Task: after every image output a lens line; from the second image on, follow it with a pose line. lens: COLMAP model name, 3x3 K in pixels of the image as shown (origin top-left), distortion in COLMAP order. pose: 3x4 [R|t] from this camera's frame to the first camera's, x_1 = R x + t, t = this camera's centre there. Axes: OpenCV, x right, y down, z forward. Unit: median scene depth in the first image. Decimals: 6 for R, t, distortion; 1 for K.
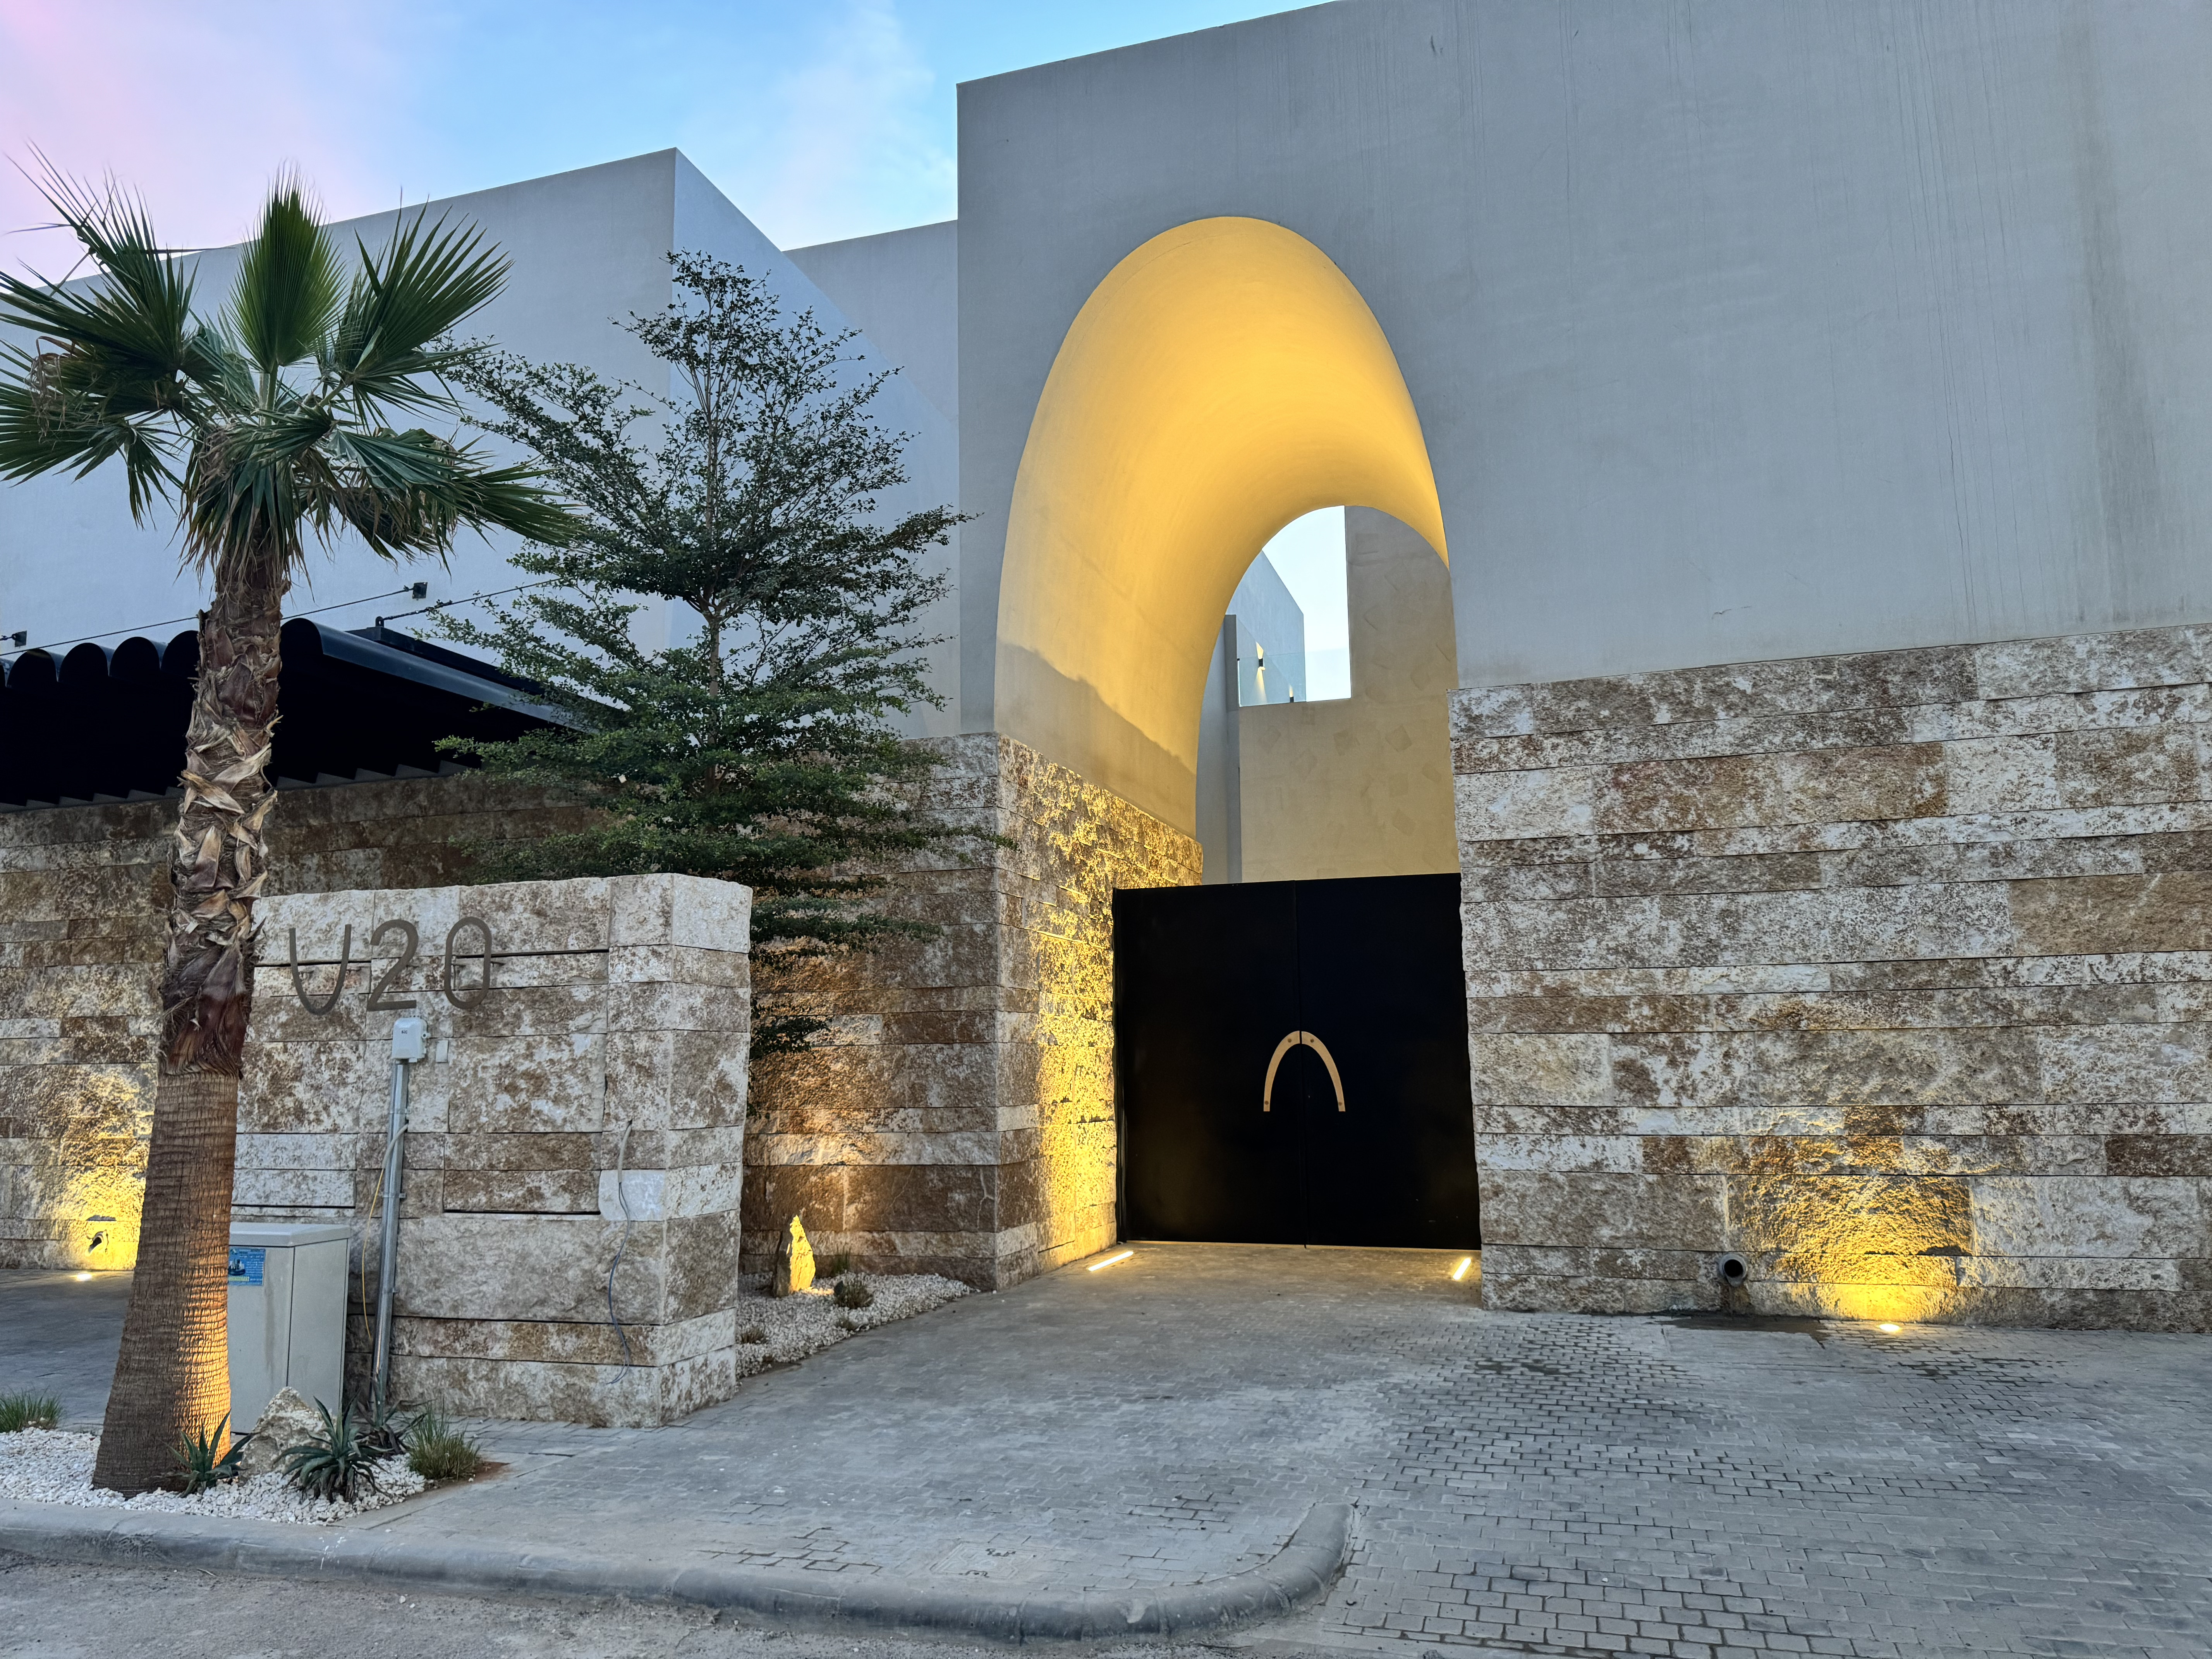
lens RADIAL K [[1591.8, 0, 1076.1], [0, 1591.8, 825.2], [0, 0, 1]] dist [0.042536, -0.053626]
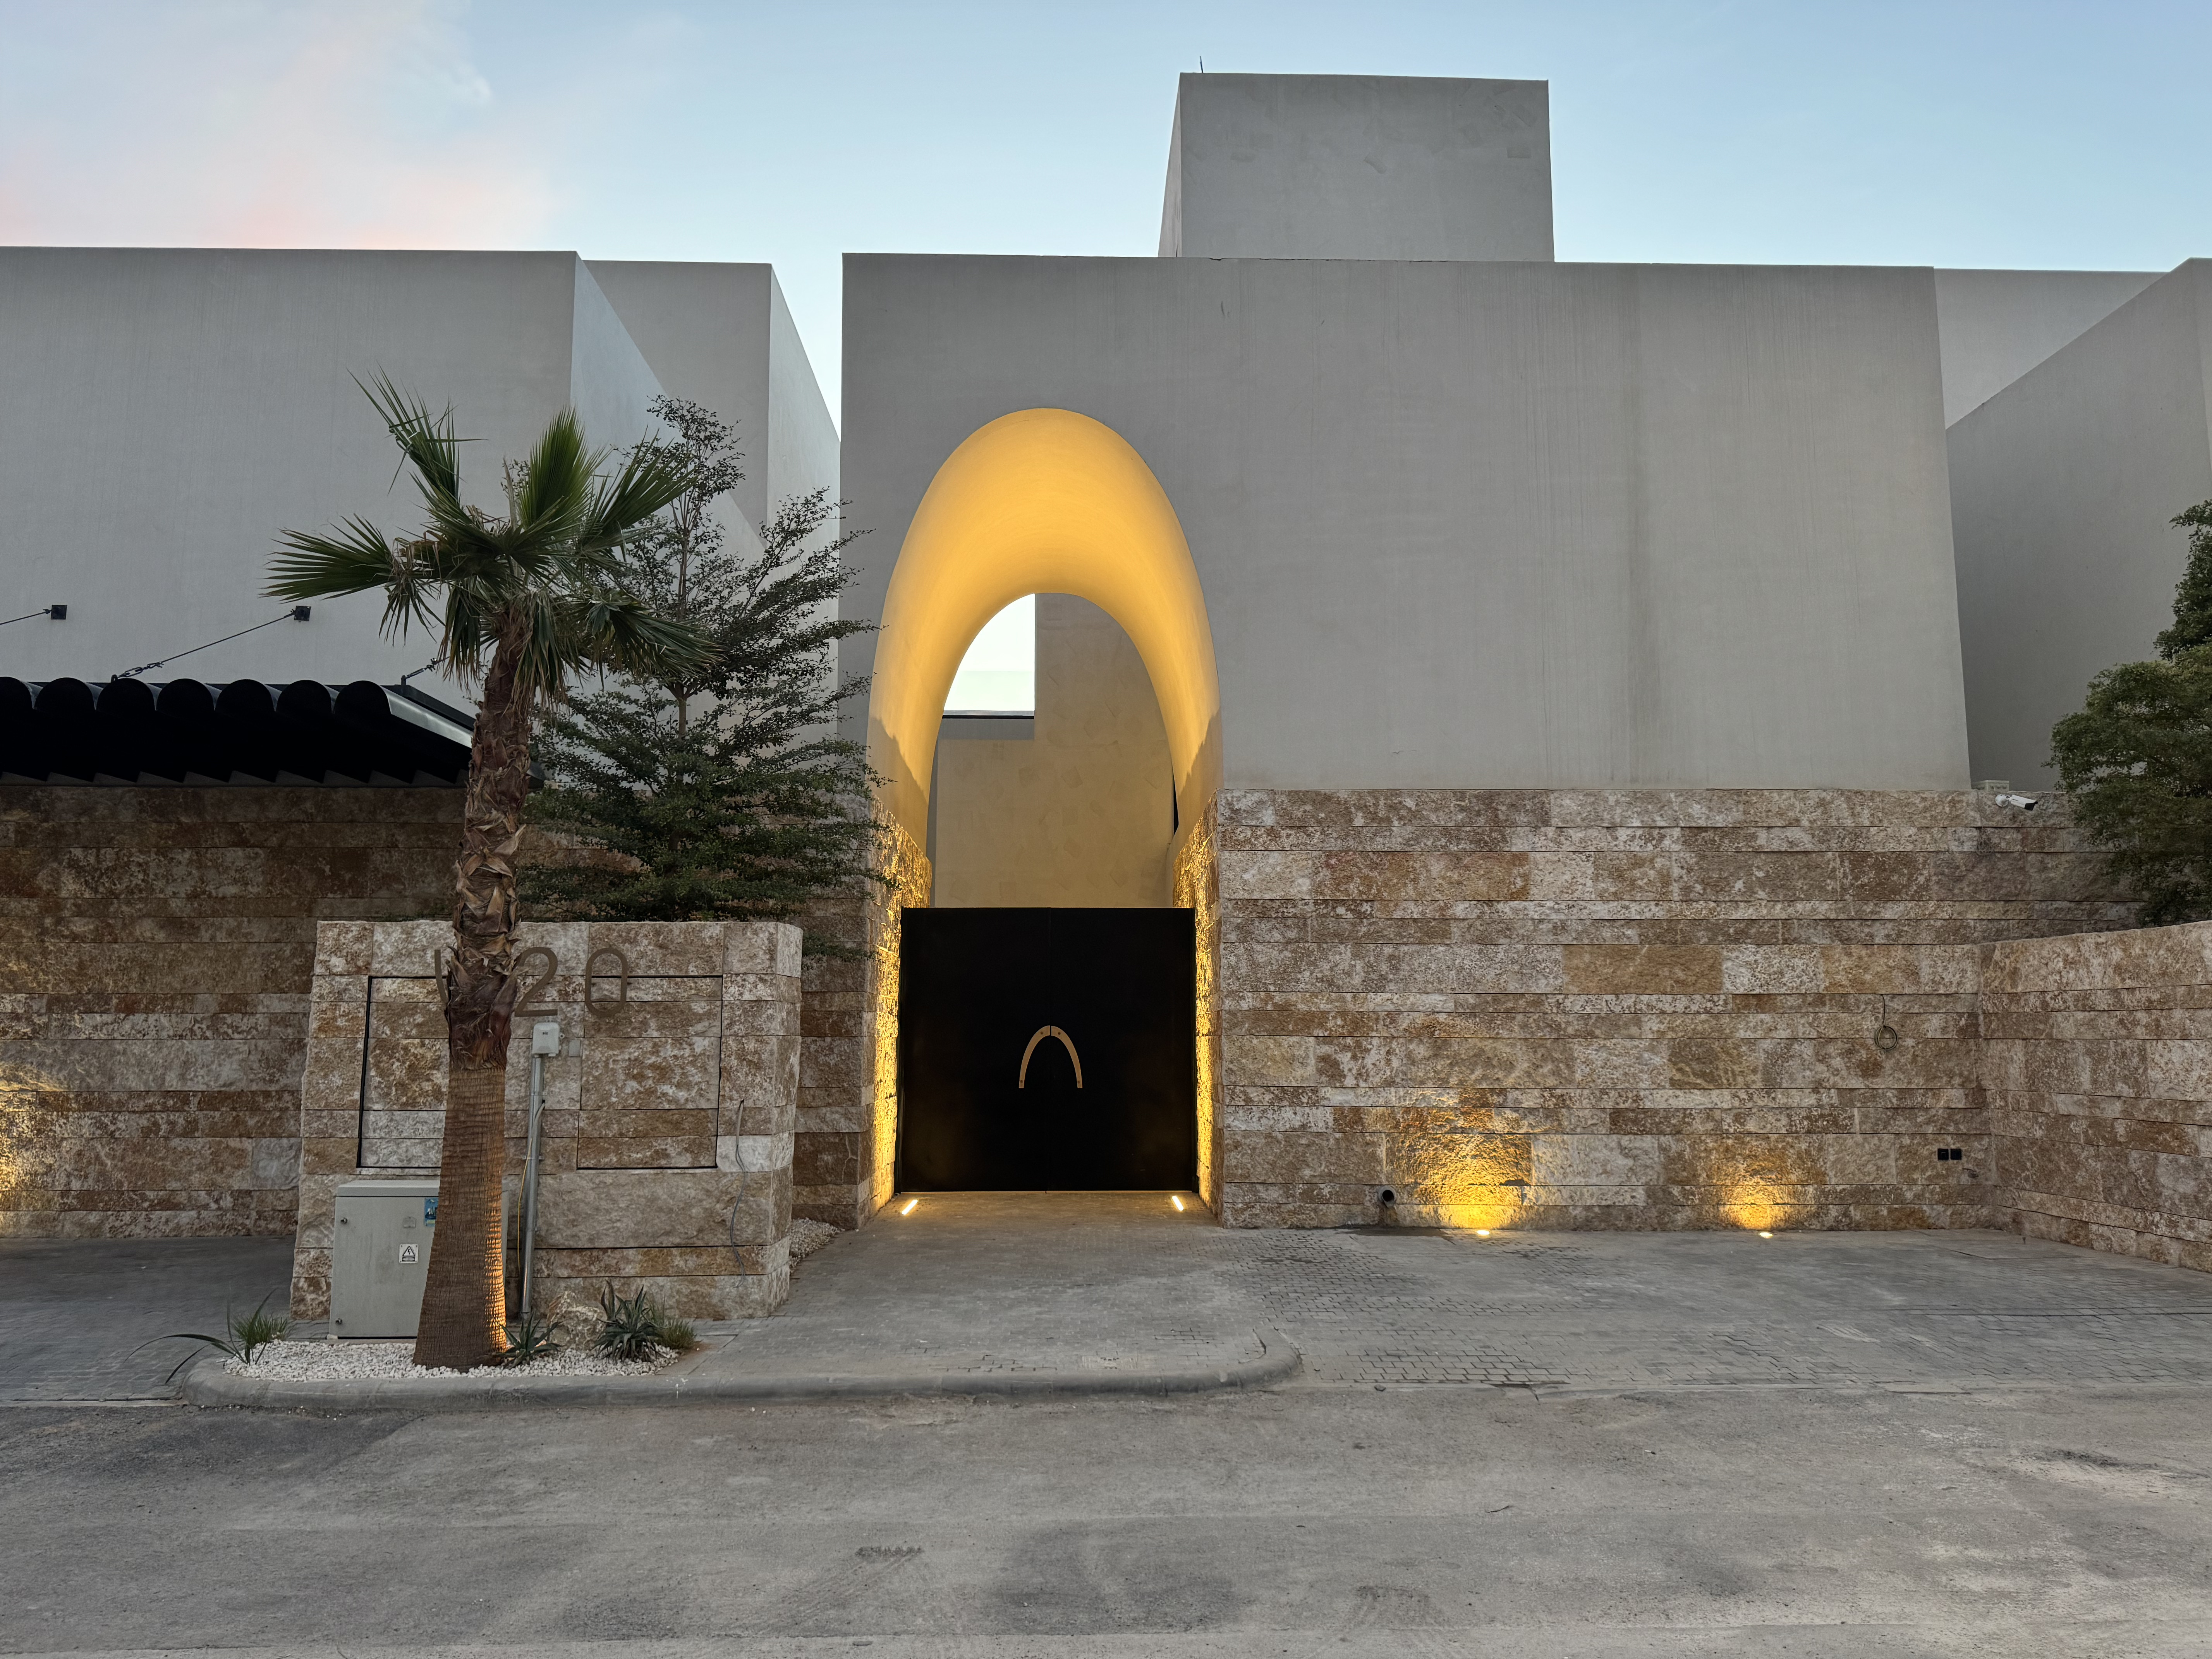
lens RADIAL K [[1553.0, 0, 1106.0], [0, 1553.0, 829.5], [0, 0, 1]] dist [0.184235, -0.385107]
pose [[0.945337, 0.055874, 0.321273, -0.339702], [-0.062767, 0.997966, 0.011129, -0.067033], [-0.319998, -0.030686, 0.946921, -0.306597]]
